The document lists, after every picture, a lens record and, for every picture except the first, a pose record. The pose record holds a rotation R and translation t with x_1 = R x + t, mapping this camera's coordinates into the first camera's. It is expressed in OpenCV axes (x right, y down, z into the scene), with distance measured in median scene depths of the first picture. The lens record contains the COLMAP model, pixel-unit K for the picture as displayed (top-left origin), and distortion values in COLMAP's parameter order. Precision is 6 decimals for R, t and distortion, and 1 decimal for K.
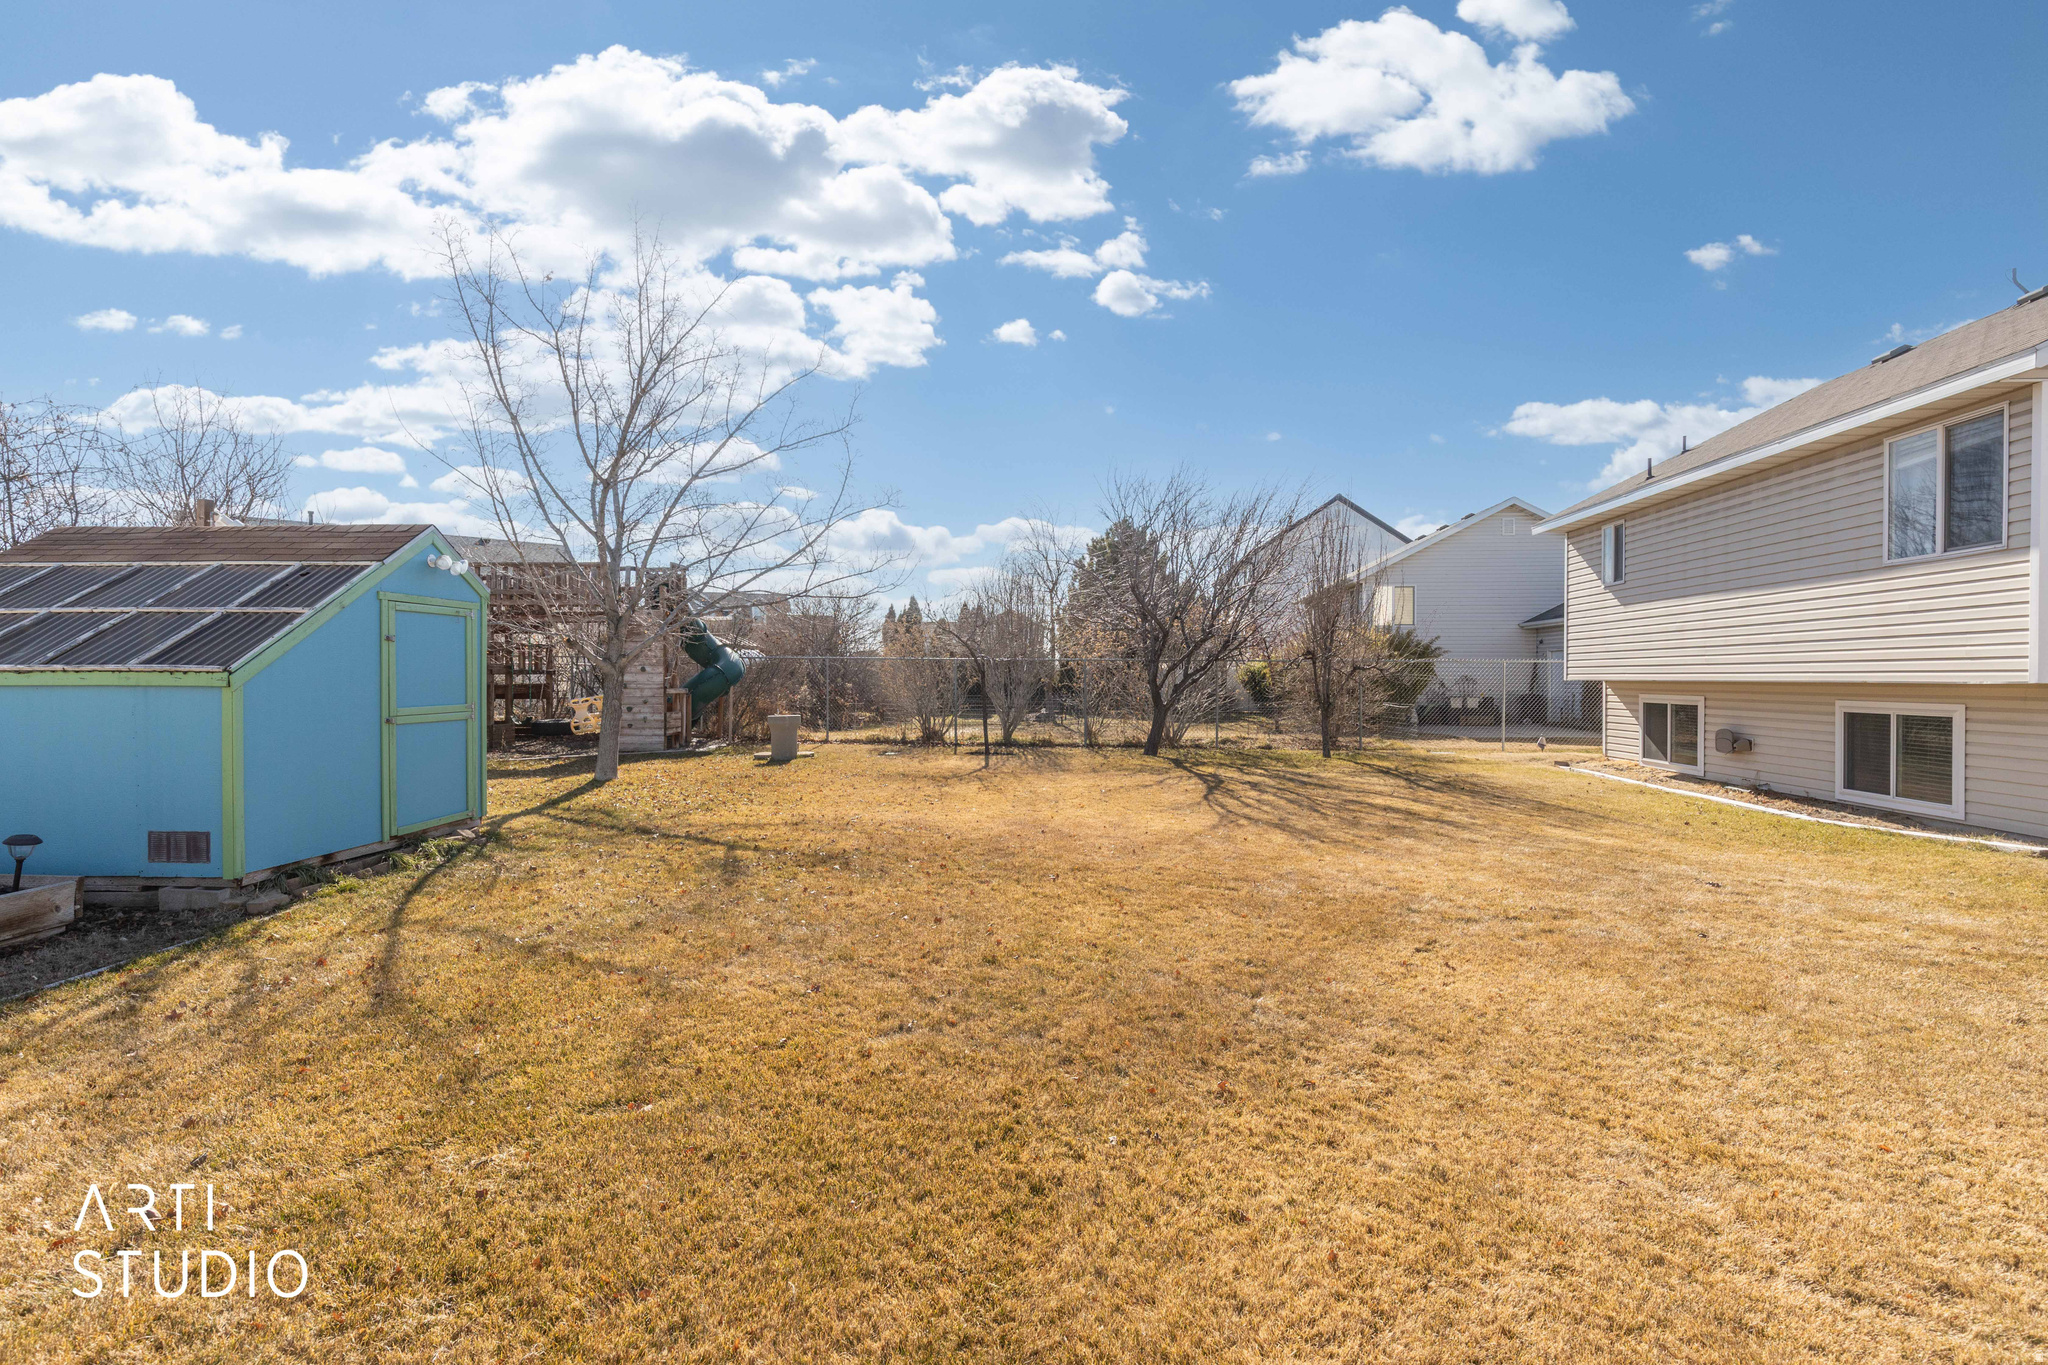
lens RADIAL K [[922.8, 0, 1021.3], [0, 922.8, 685.3], [0, 0, 1]] dist [0.005360, -0.000344]
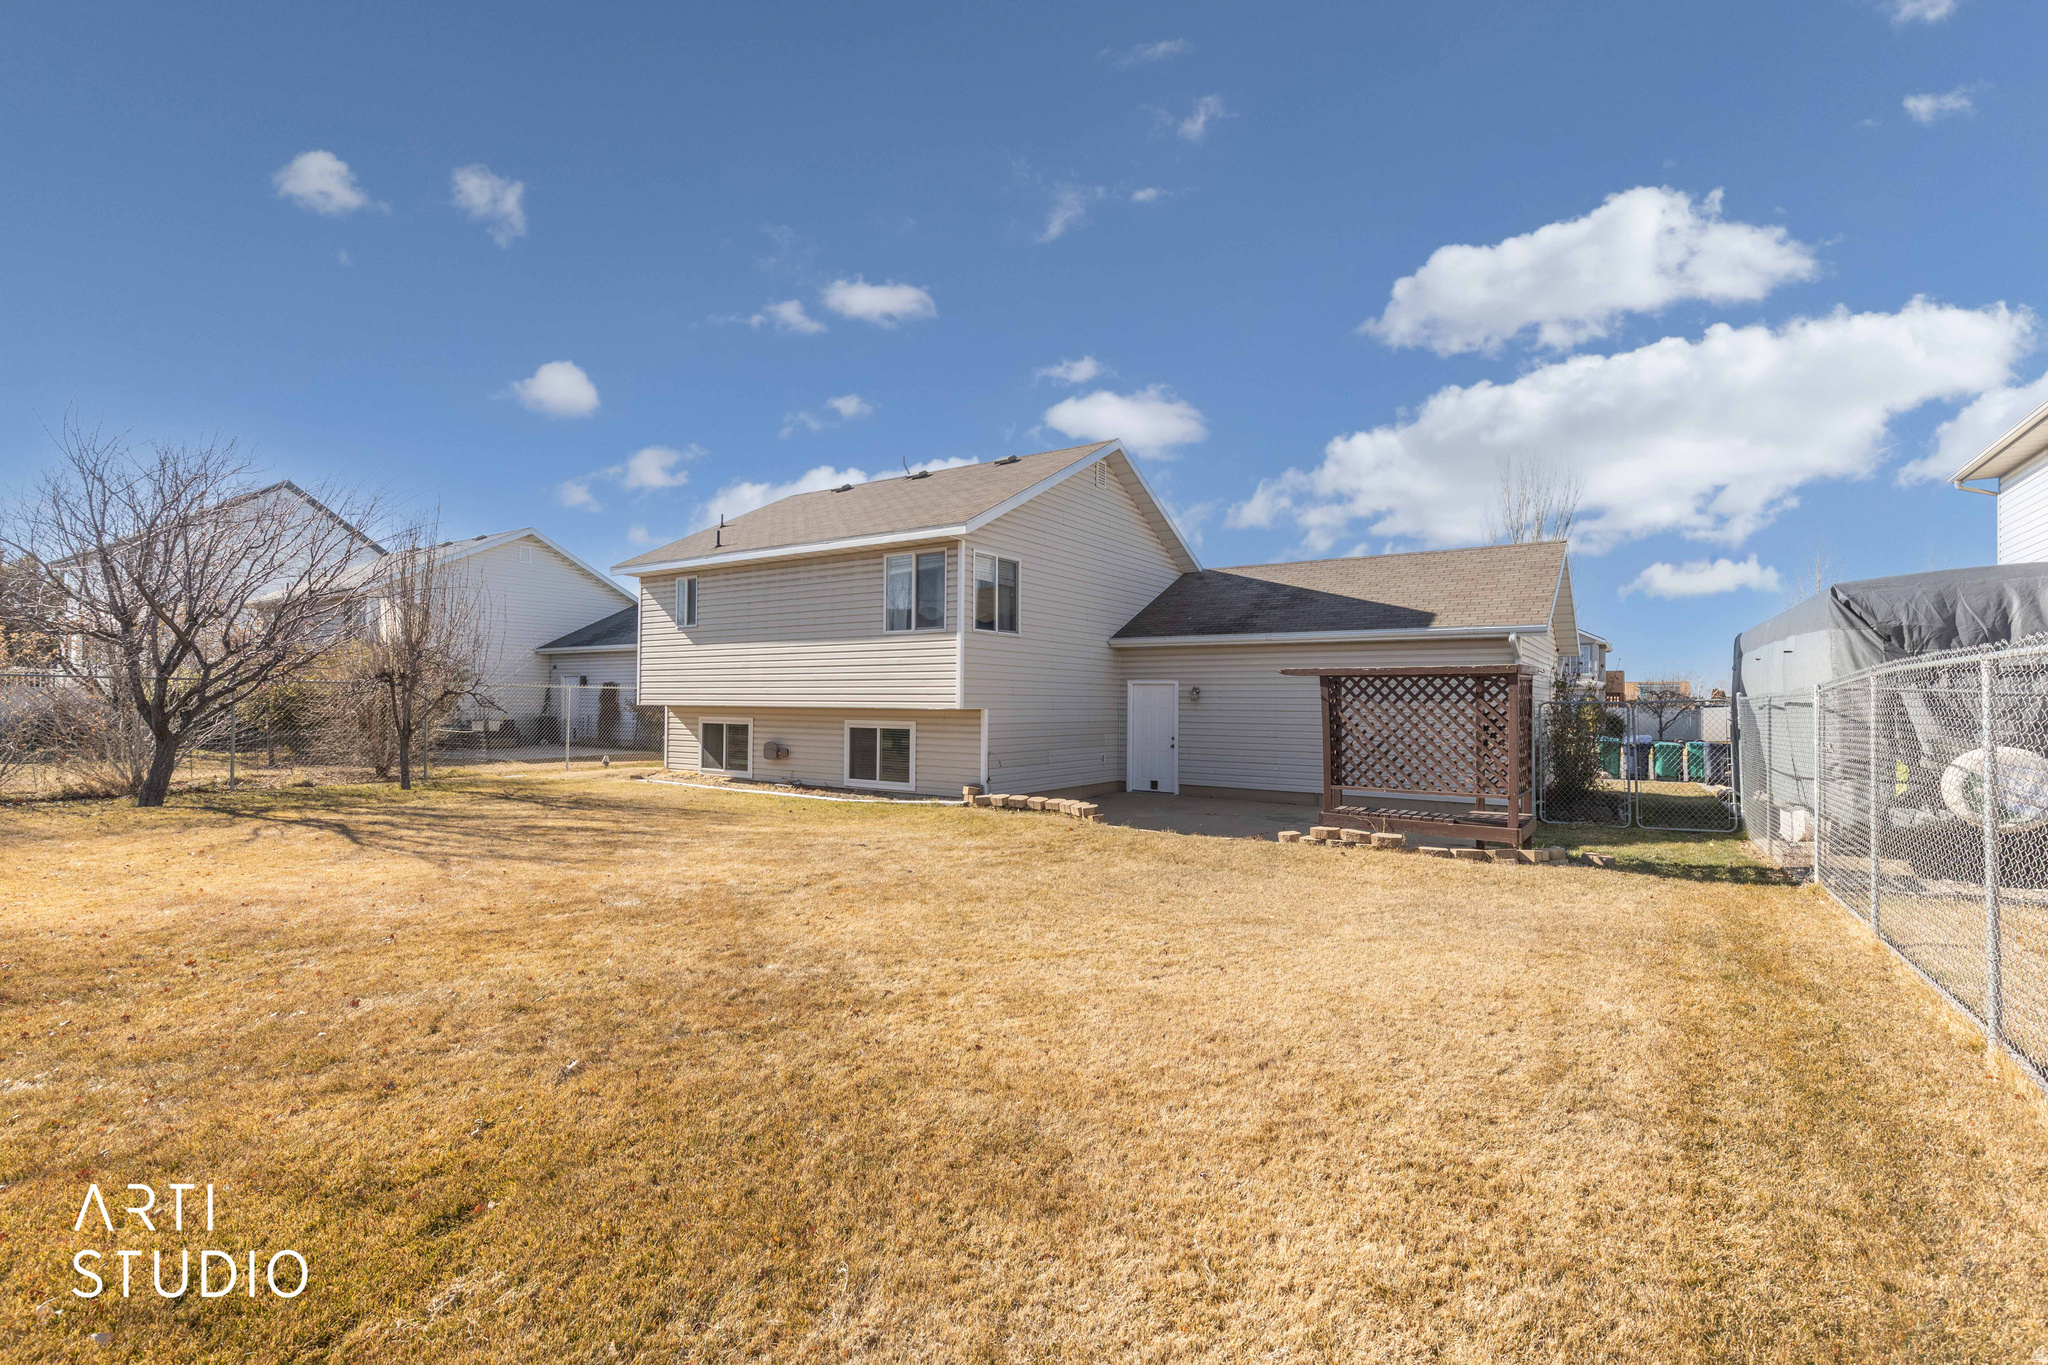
lens RADIAL K [[922.8, 0, 1025.5], [0, 922.8, 680.7], [0, 0, 1]] dist [0.005360, -0.000344]
pose [[0.478394, 0.021452, 0.877884, -0.294988], [0.001985, 0.999673, -0.025510, -0.008077], [-0.878143, 0.013947, 0.478194, 0.034126]]
